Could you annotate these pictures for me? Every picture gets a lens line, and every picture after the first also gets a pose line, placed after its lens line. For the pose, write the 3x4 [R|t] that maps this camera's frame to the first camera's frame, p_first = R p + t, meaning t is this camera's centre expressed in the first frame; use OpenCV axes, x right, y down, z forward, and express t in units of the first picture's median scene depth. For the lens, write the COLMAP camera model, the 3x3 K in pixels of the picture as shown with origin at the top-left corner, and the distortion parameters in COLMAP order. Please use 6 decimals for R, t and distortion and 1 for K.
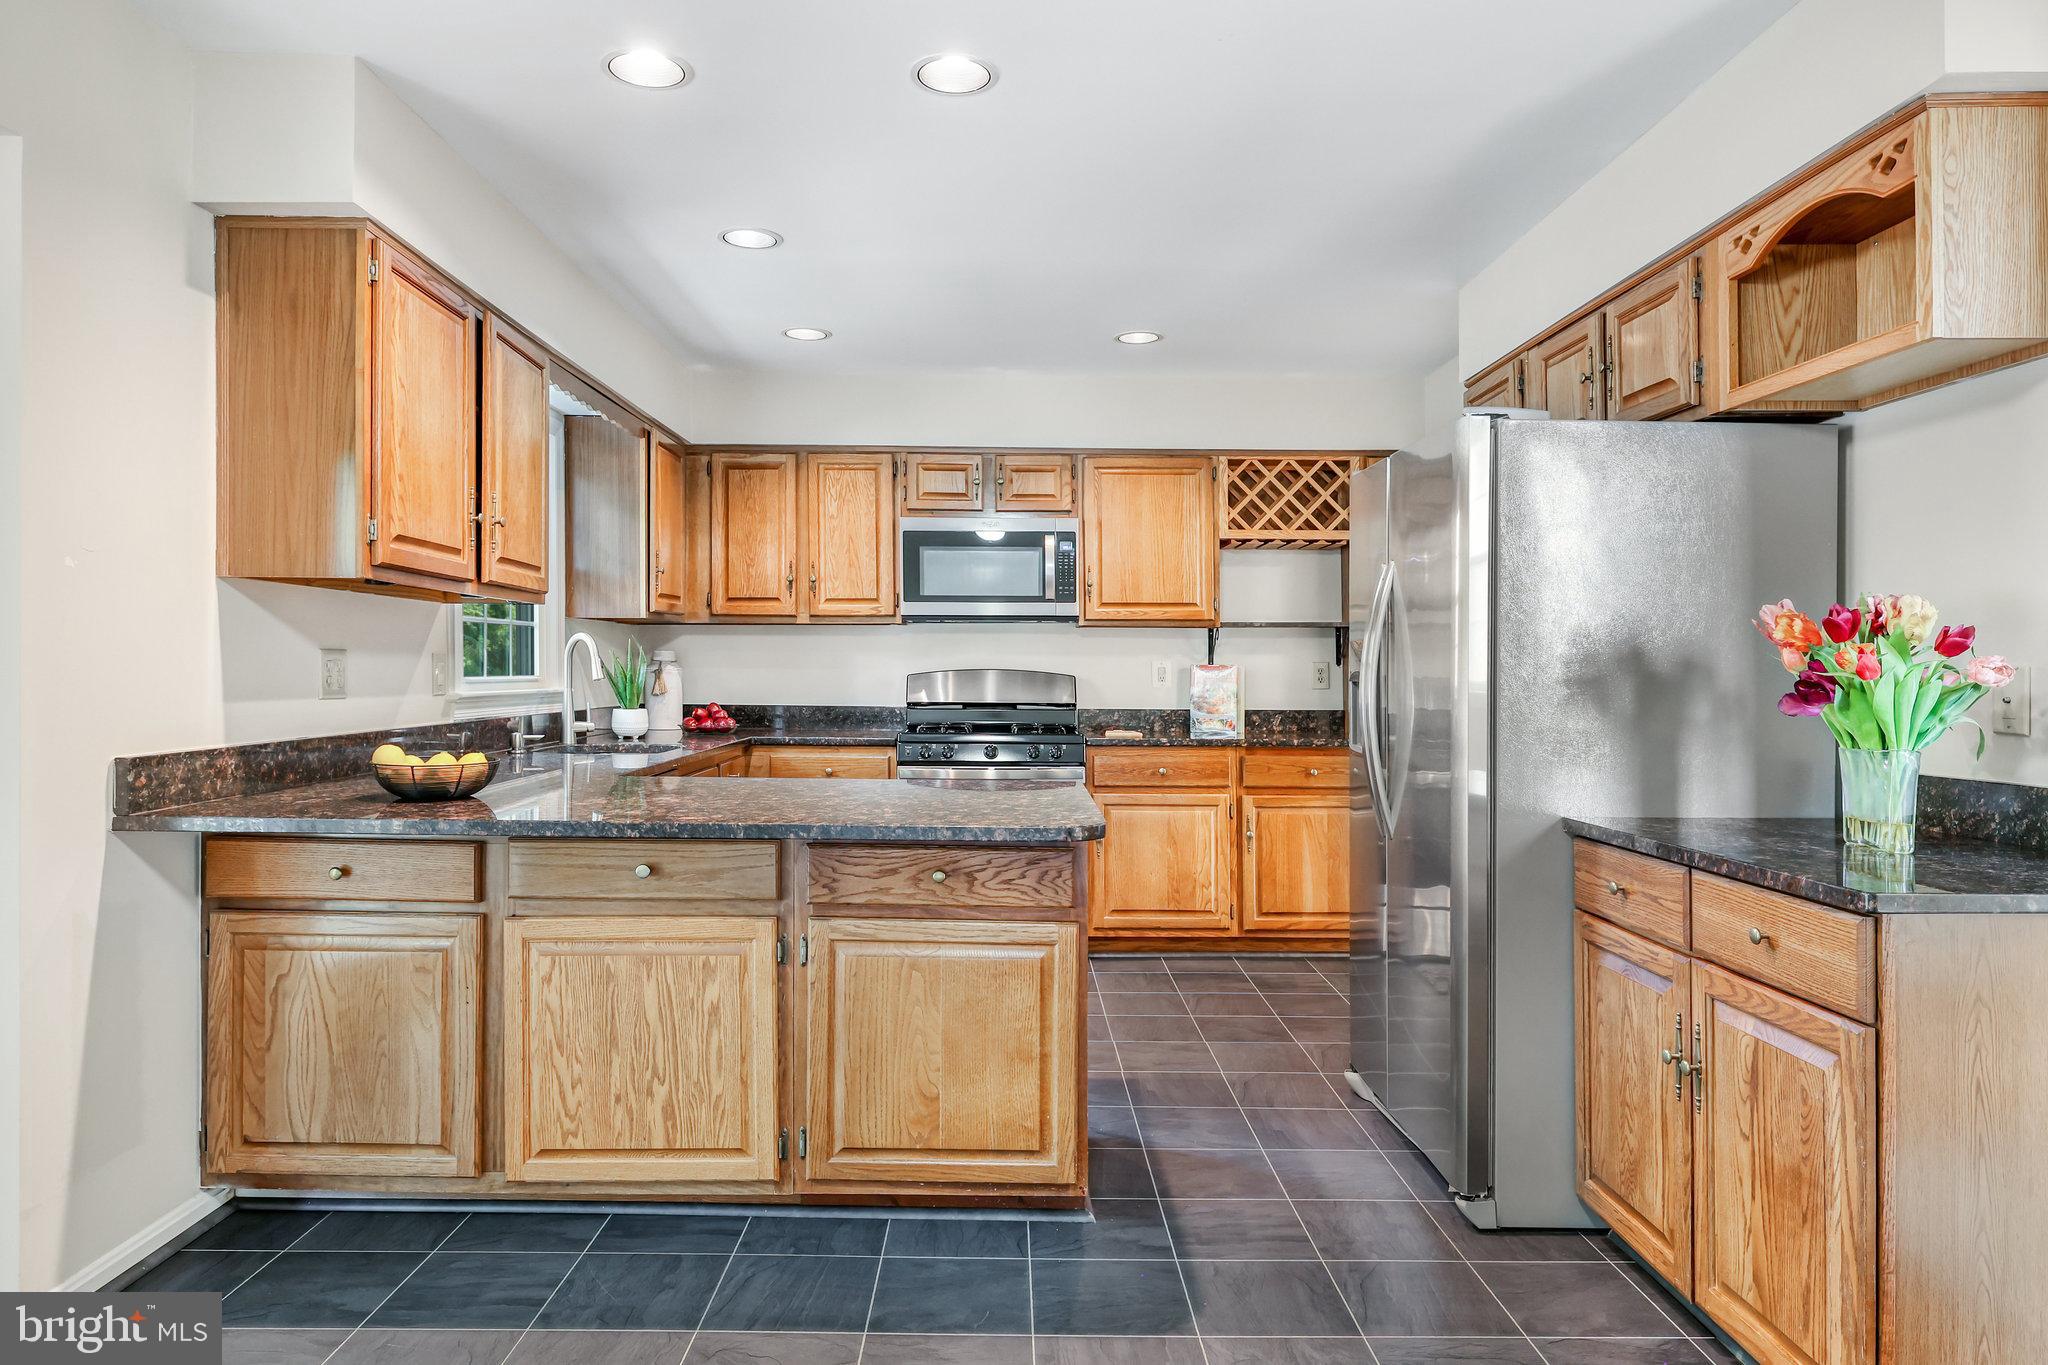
lens RADIAL K [[1241.1, 0, 1012.6], [0, 1241.1, 676.9], [0, 0, 1]] dist [-0.003941, 0.000744]
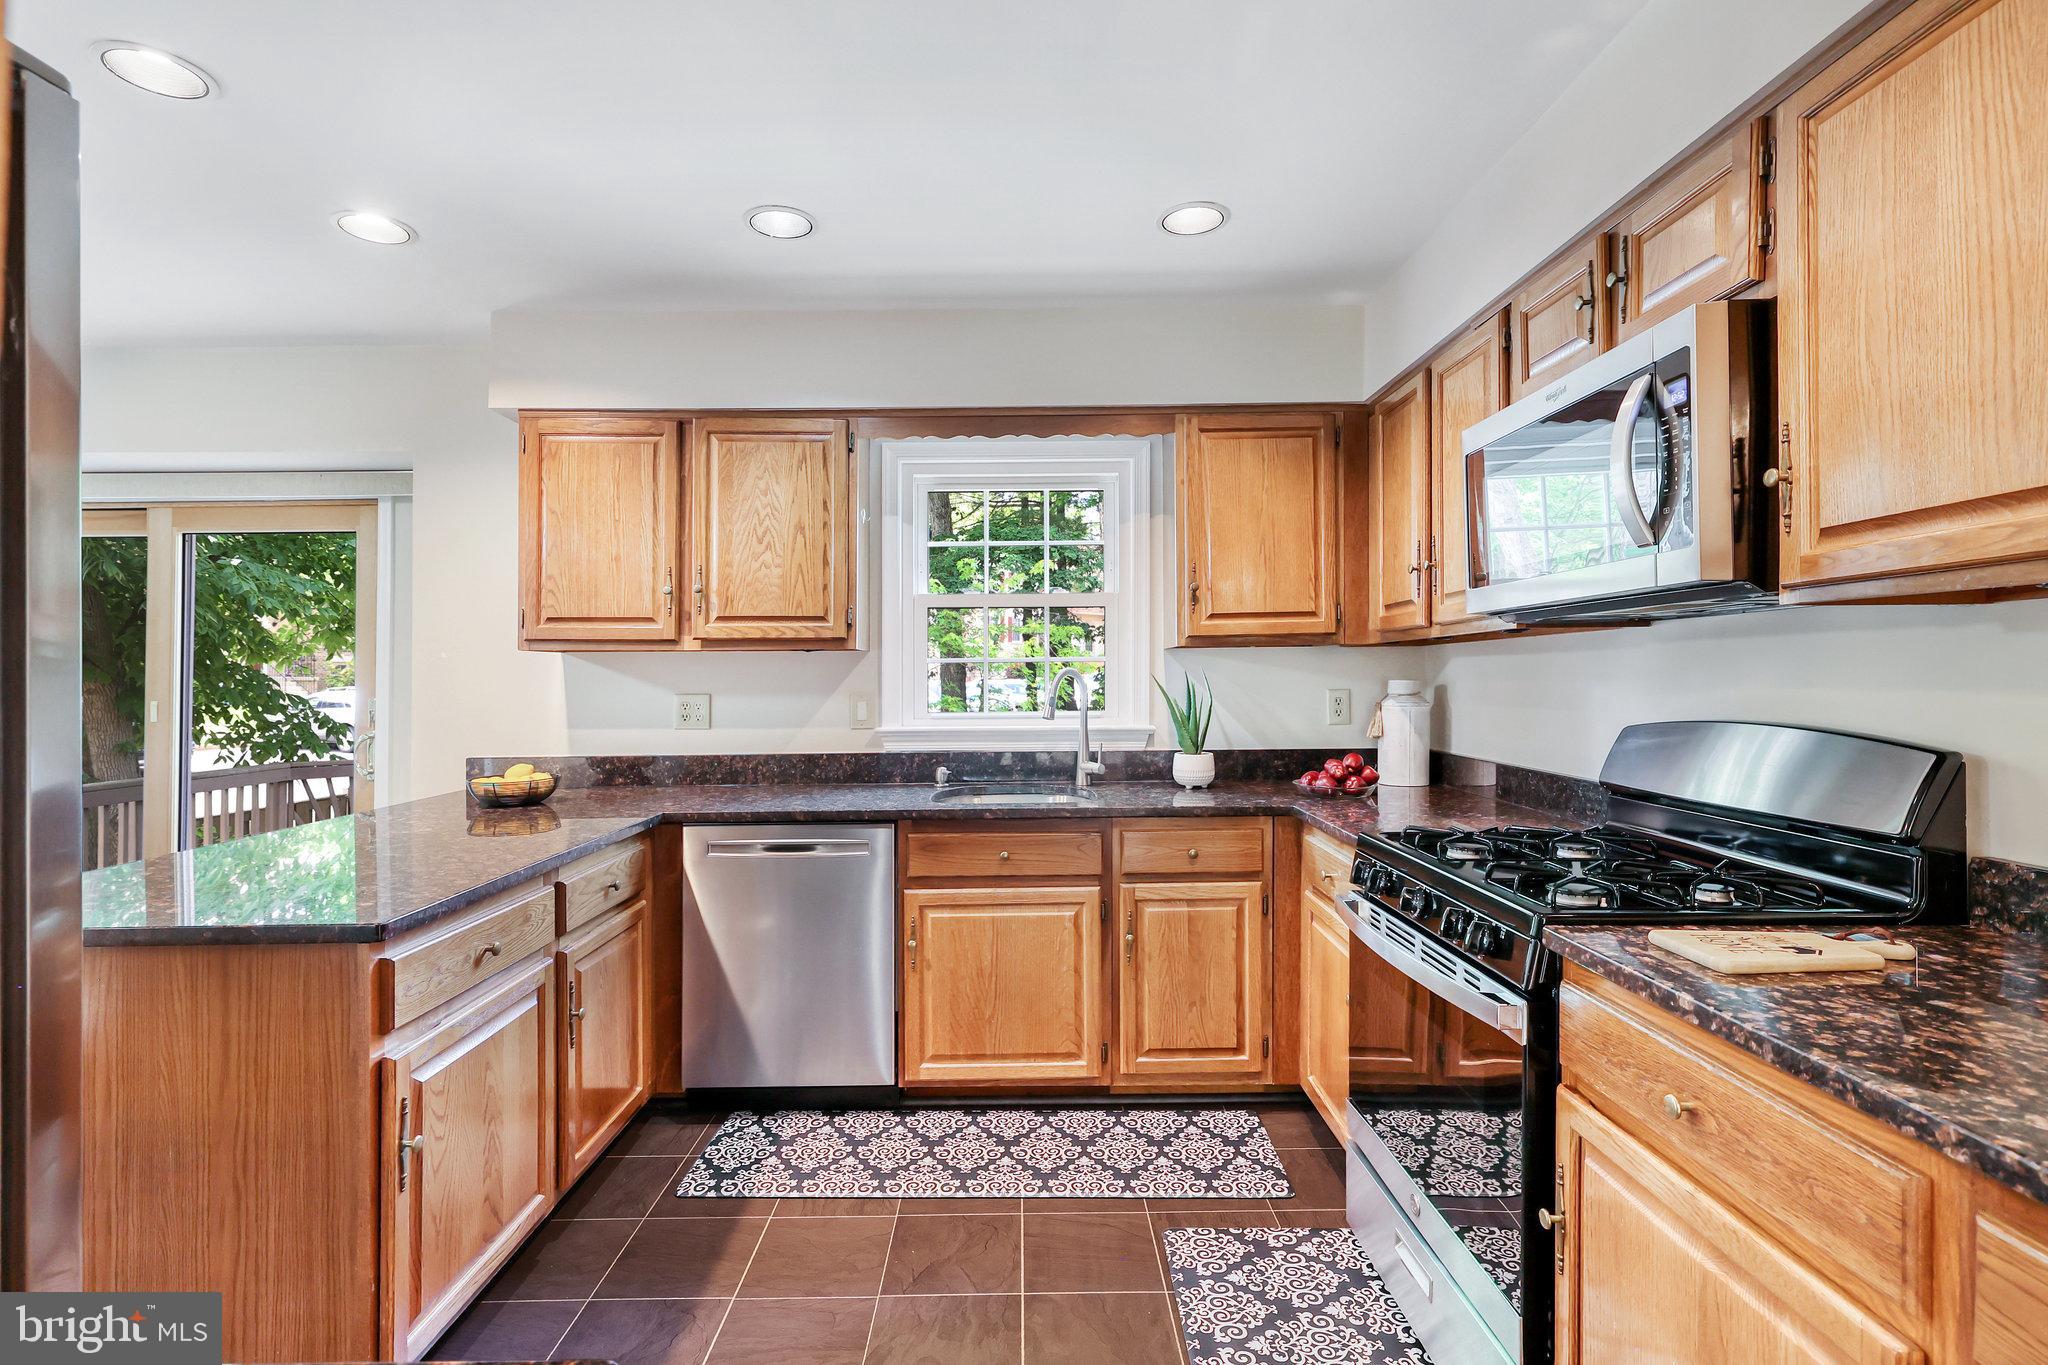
lens RADIAL K [[971.3, 0, 1029.7], [0, 971.3, 681.4], [0, 0, 1]] dist [-0.001776, -0.000237]
pose [[-0.009280, -0.002328, -0.999954, 0.635043], [0.001948, 0.999995, -0.002346, -0.038690], [0.999955, -0.001970, -0.009275, 1.592526]]
